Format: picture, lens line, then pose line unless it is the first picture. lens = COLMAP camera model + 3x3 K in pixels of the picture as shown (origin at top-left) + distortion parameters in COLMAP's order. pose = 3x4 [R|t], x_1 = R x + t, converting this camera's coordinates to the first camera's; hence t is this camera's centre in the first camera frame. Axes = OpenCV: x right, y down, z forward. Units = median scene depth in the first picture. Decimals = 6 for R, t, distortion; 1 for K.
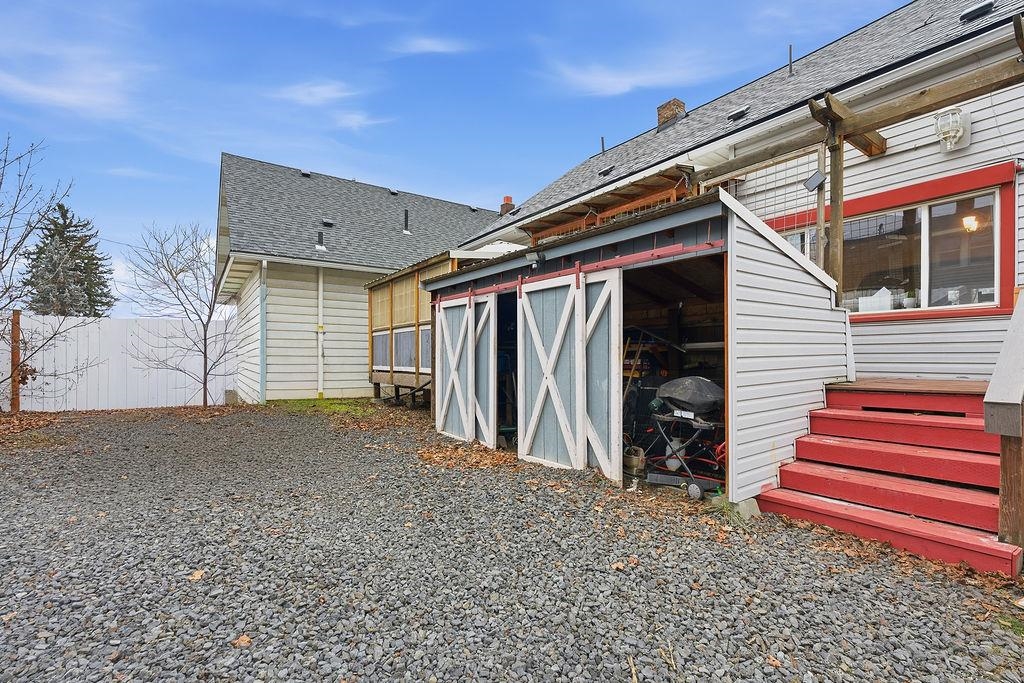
lens RADIAL K [[446.9, 0, 511.4], [0, 446.9, 348.8], [0, 0, 1]] dist [-0.011850, 0.002963]
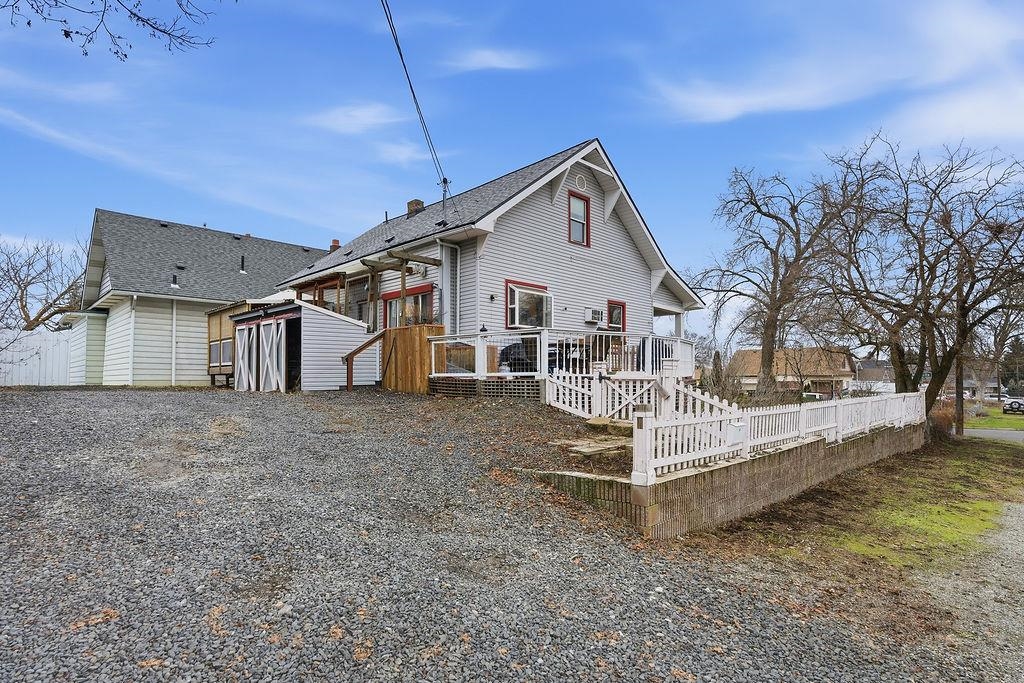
lens RADIAL K [[532.1, 0, 512.9], [0, 532.1, 361.1], [0, 0, 1]] dist [-0.004966, -0.000747]
pose [[0.987255, 0.005471, 0.159054, 0.445036], [-0.002593, 0.999829, -0.018294, 0.059597], [-0.159127, 0.017649, 0.987100, -1.013676]]
